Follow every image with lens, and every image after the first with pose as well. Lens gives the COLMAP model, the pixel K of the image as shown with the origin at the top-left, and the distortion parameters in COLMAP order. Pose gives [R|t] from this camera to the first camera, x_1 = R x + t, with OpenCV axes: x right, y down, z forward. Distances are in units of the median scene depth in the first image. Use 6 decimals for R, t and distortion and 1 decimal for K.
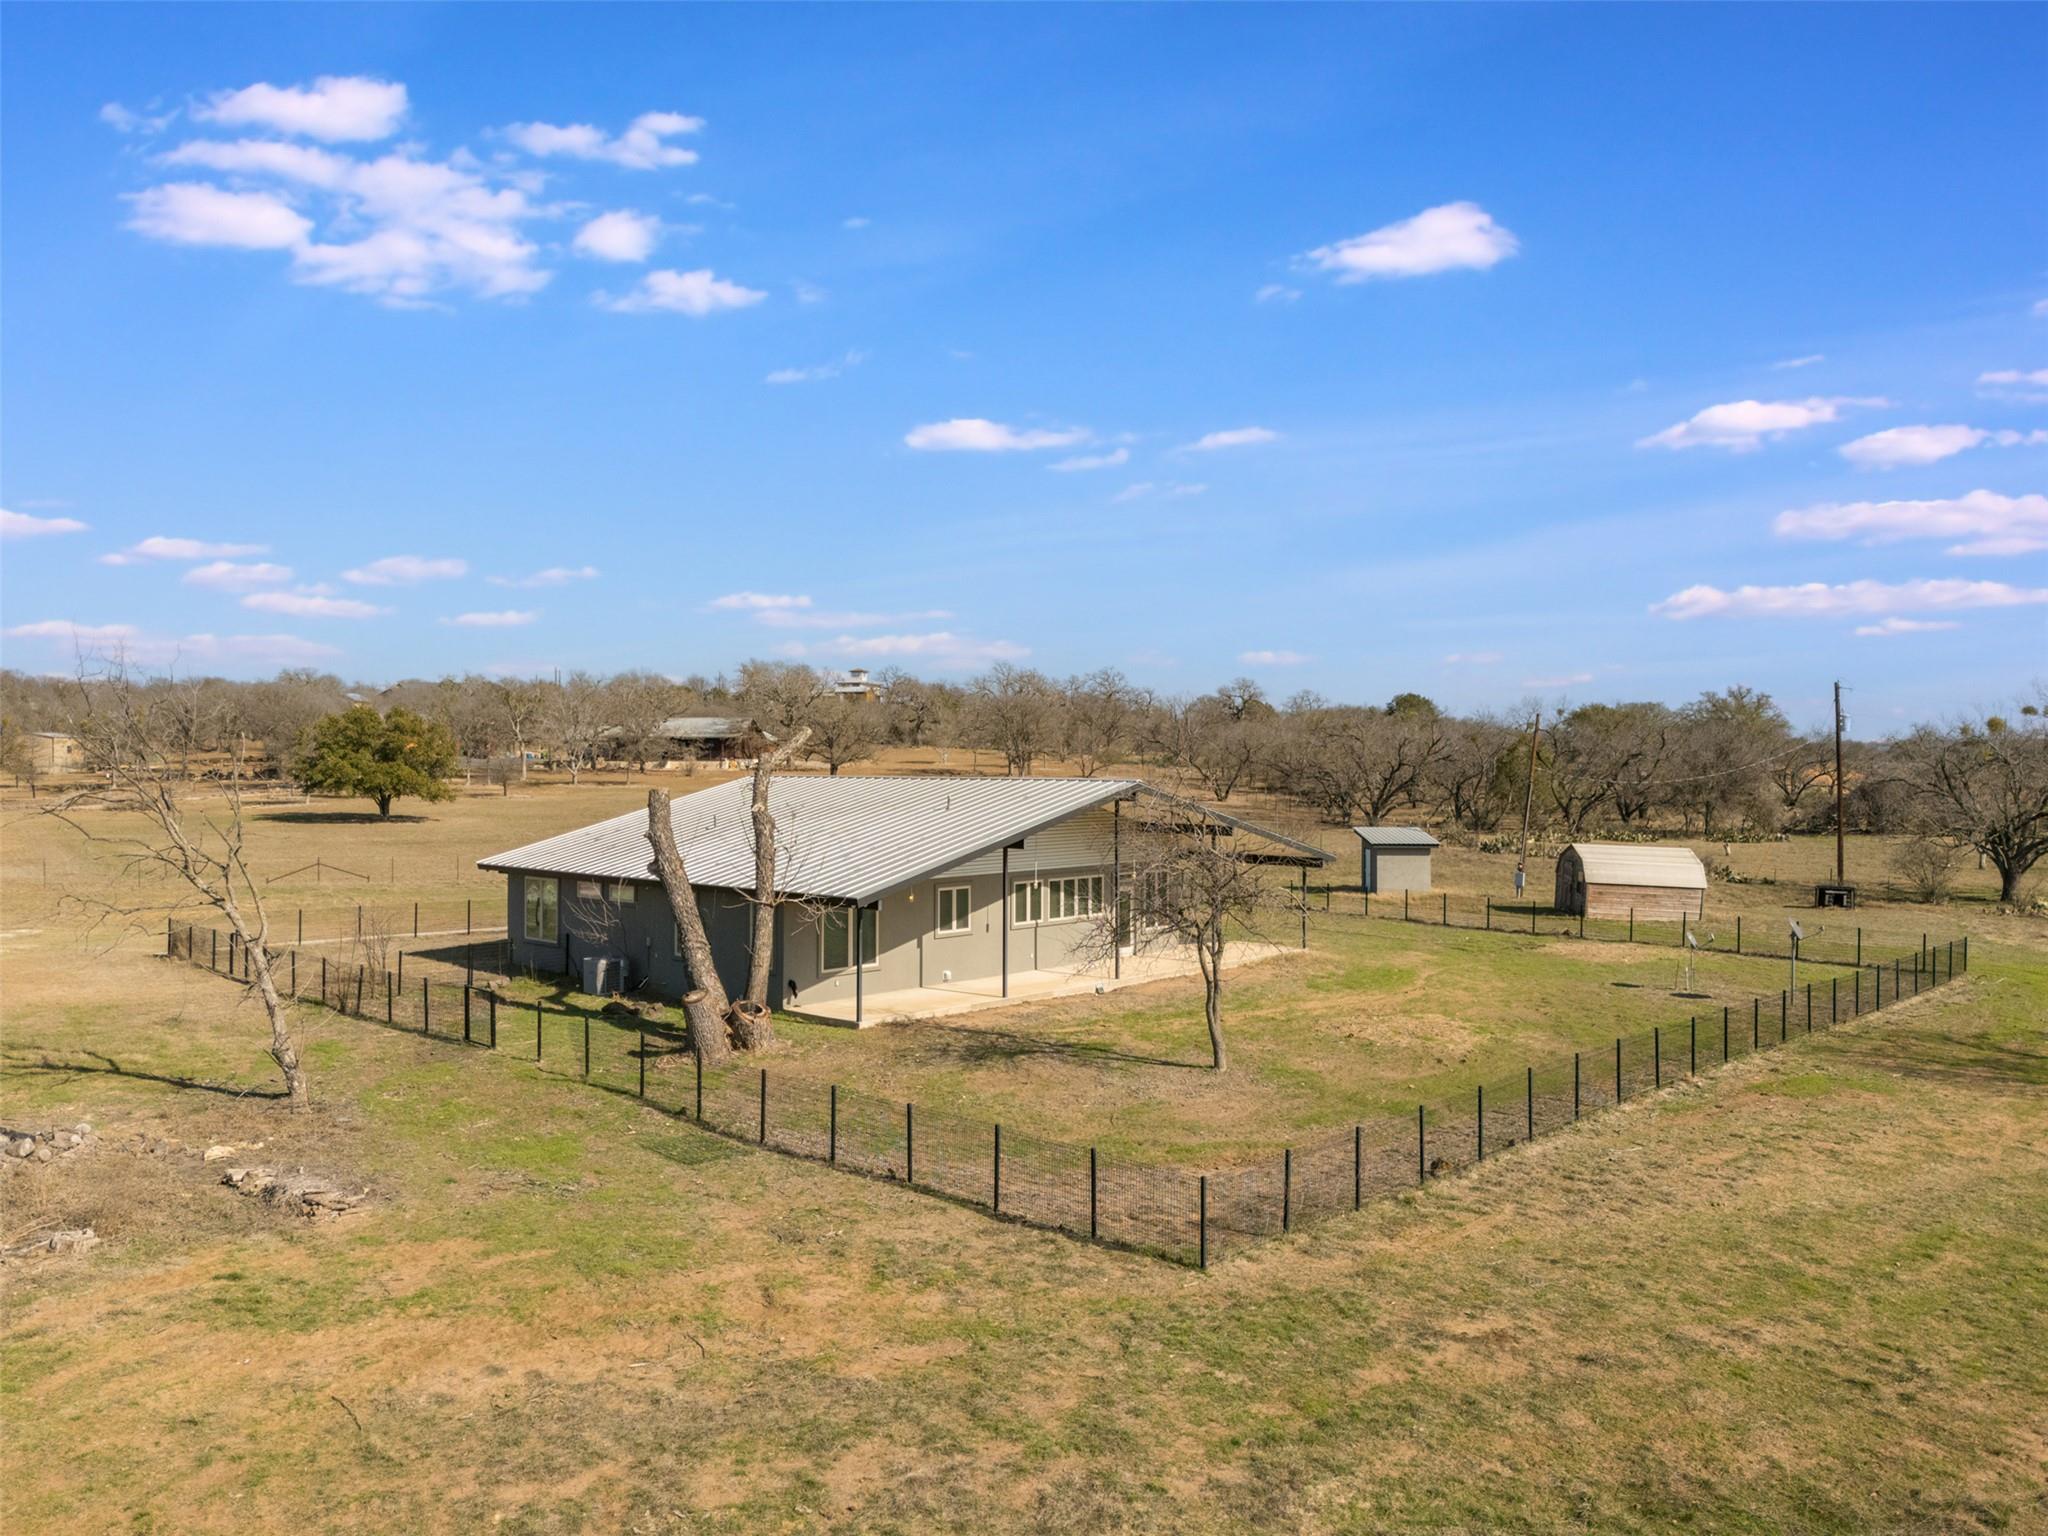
lens RADIAL K [[1493.8, 0, 1020.8], [0, 1493.8, 780.4], [0, 0, 1]] dist [0.078563, -0.077020]
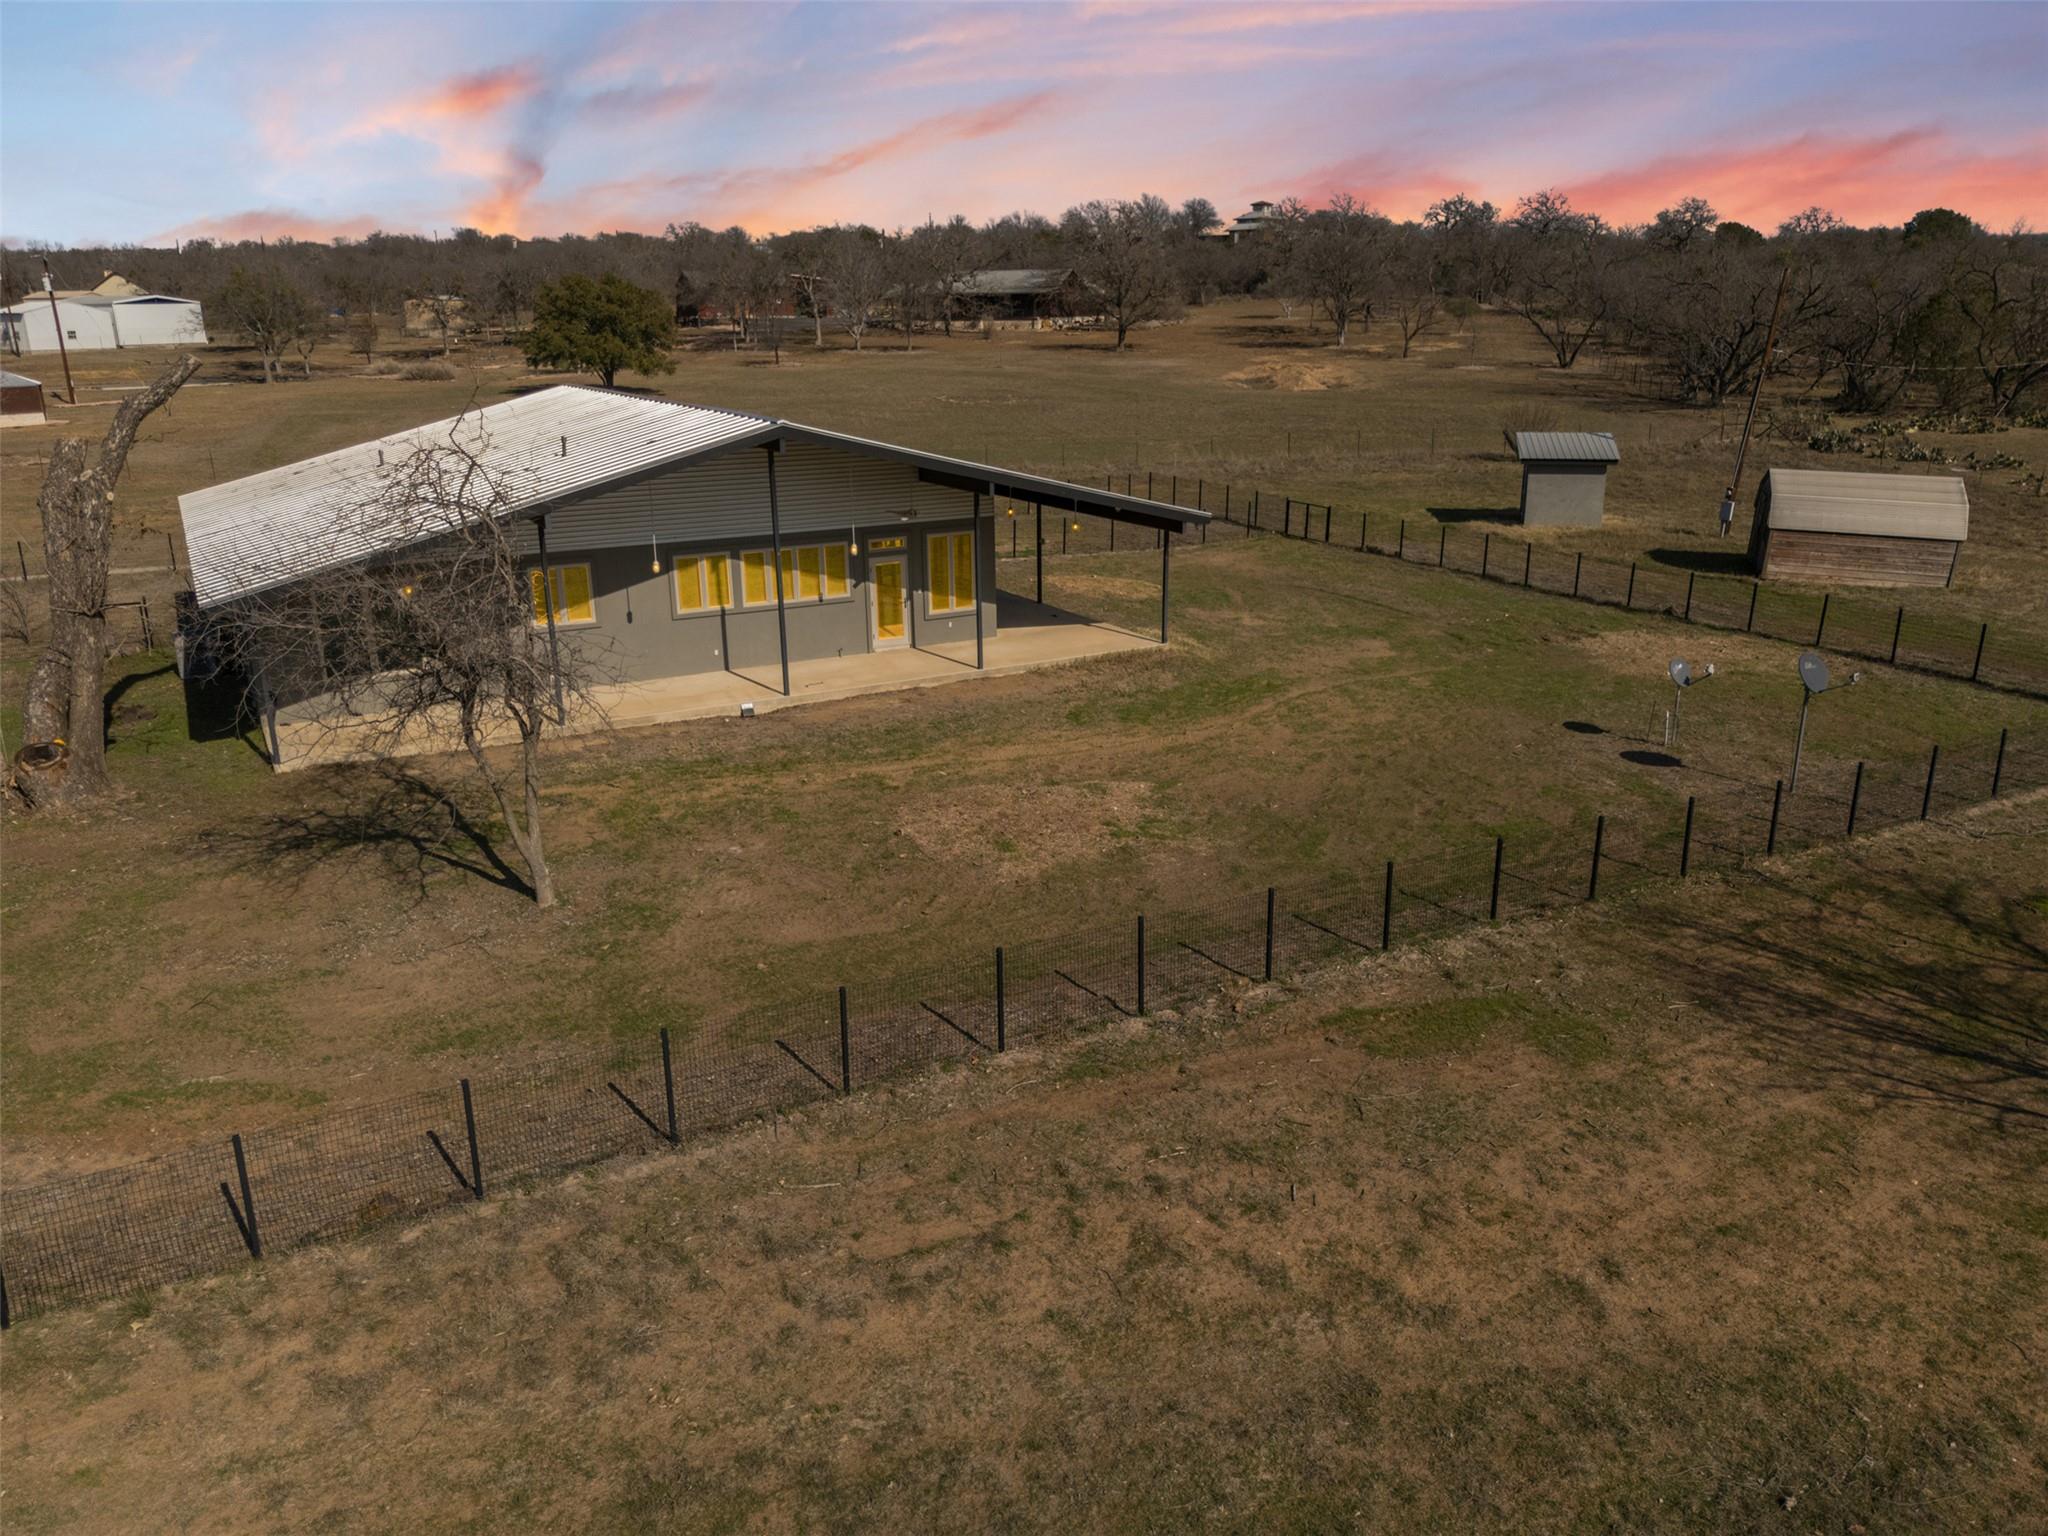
lens RADIAL K [[1493.8, 0, 1020.8], [0, 1493.8, 780.4], [0, 0, 1]] dist [0.078563, -0.077020]
pose [[0.953195, 0.078143, -0.292084, 0.230177], [0.009522, 0.957789, 0.287315, -0.021488], [0.302206, -0.276649, 0.912215, 0.204759]]
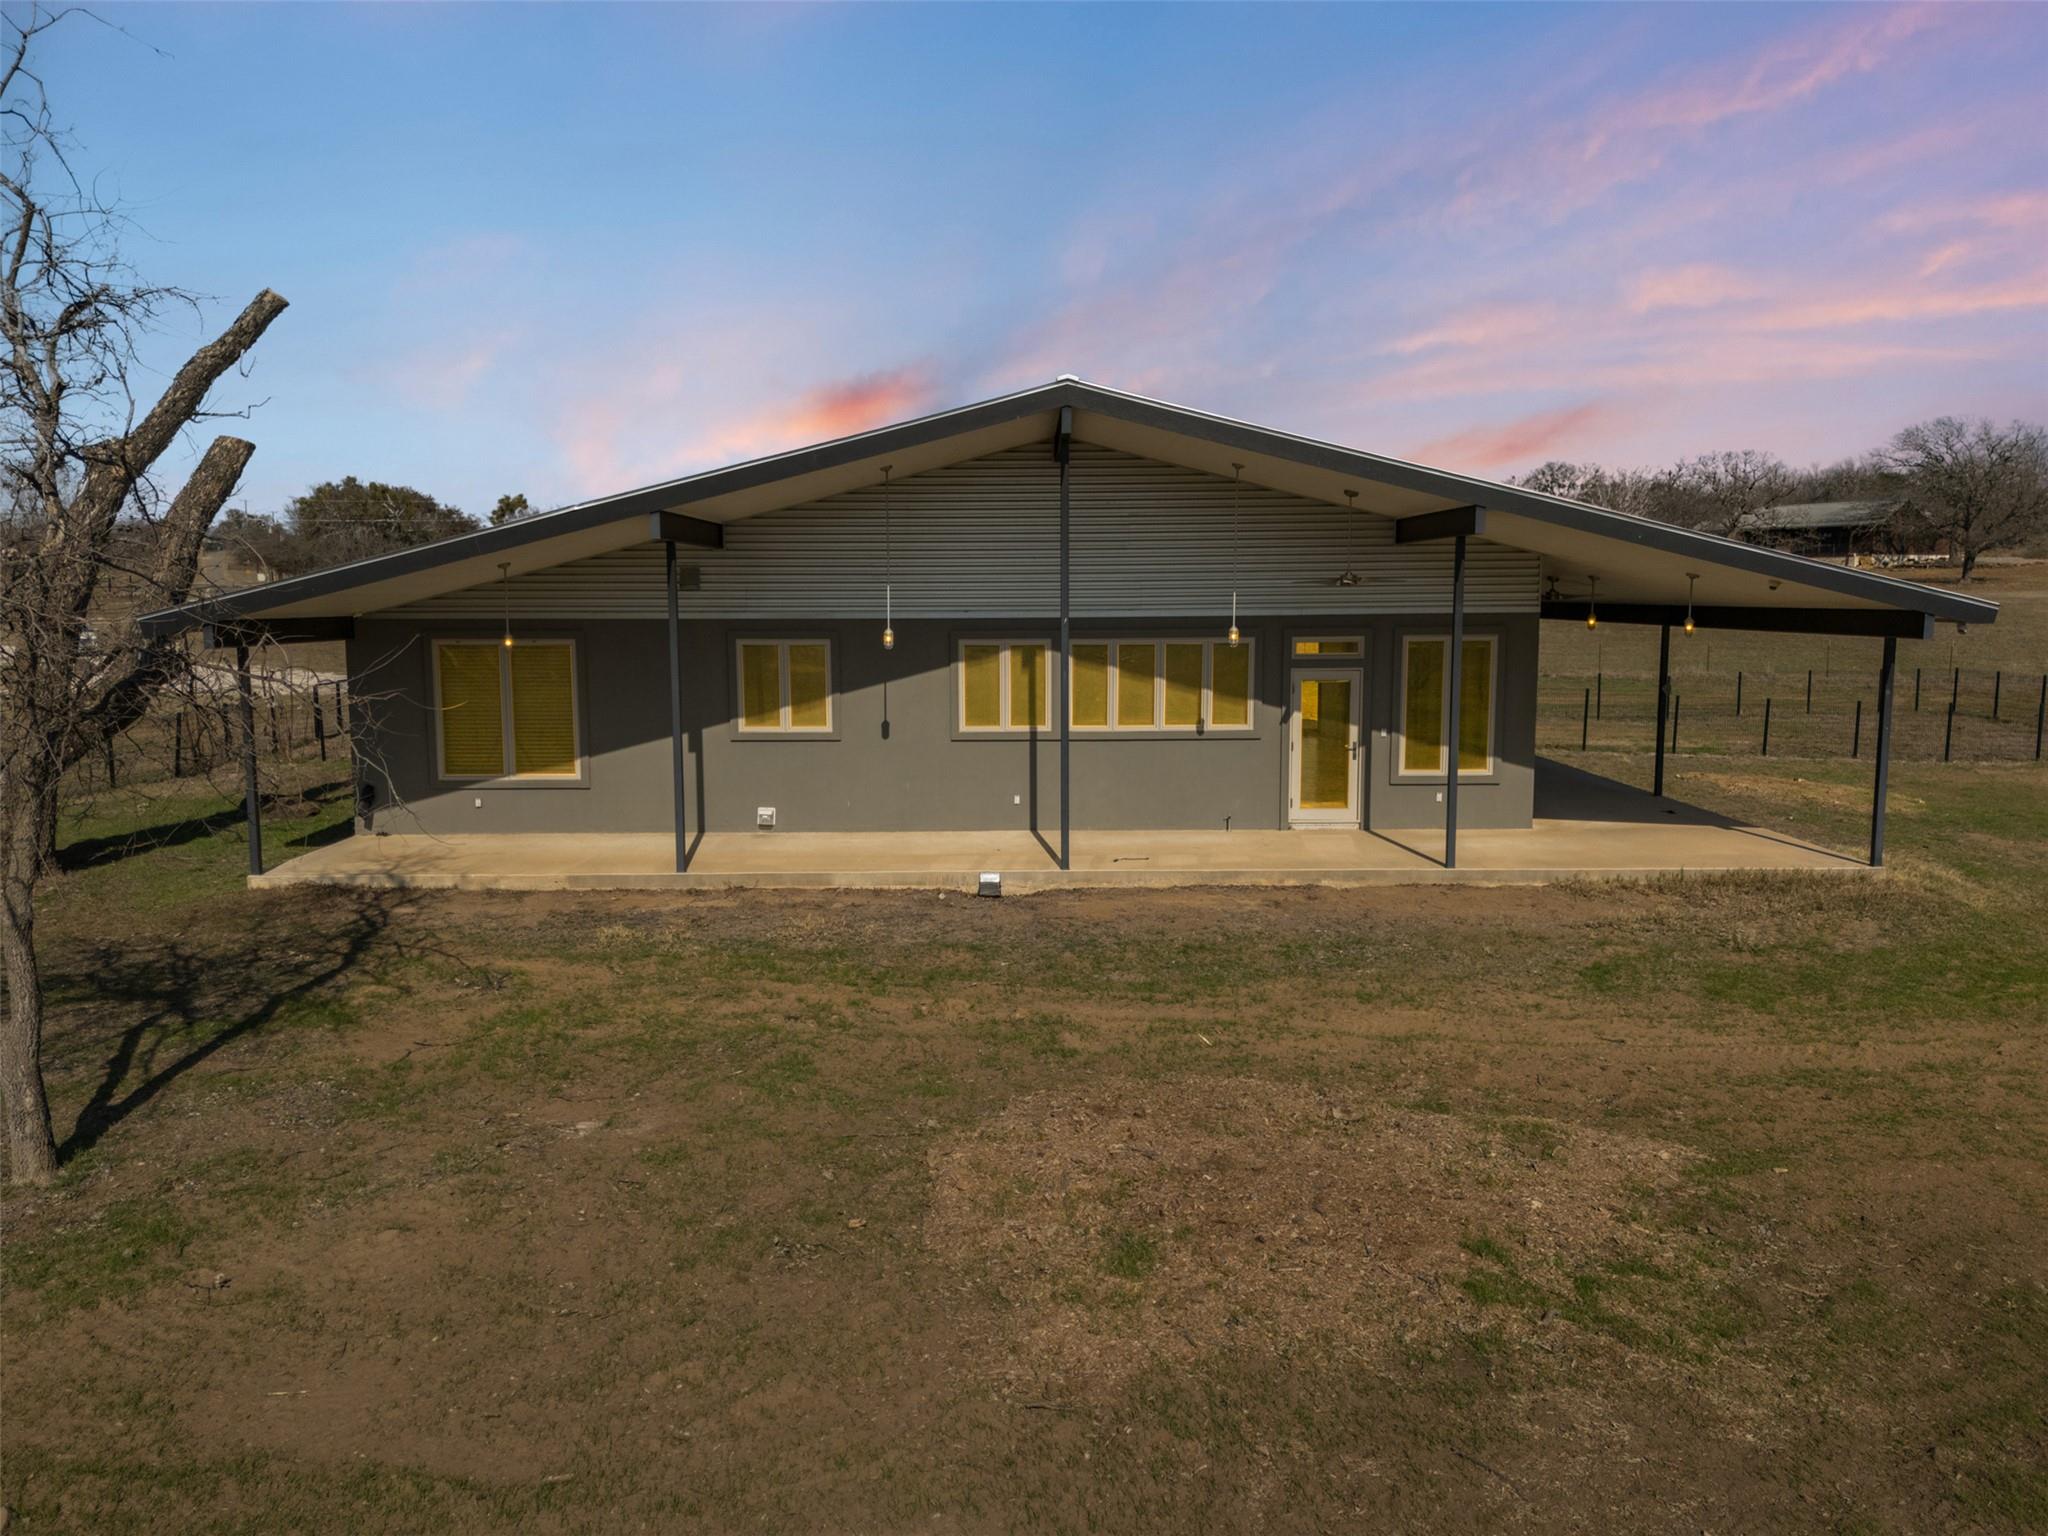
lens RADIAL K [[1493.8, 0, 1020.8], [0, 1493.8, 780.4], [0, 0, 1]] dist [0.078563, -0.077020]
pose [[0.690033, 0.087683, -0.718447, 0.208317], [-0.005511, 0.993242, 0.115927, 0.034534], [0.723757, -0.076034, 0.685853, 0.409005]]
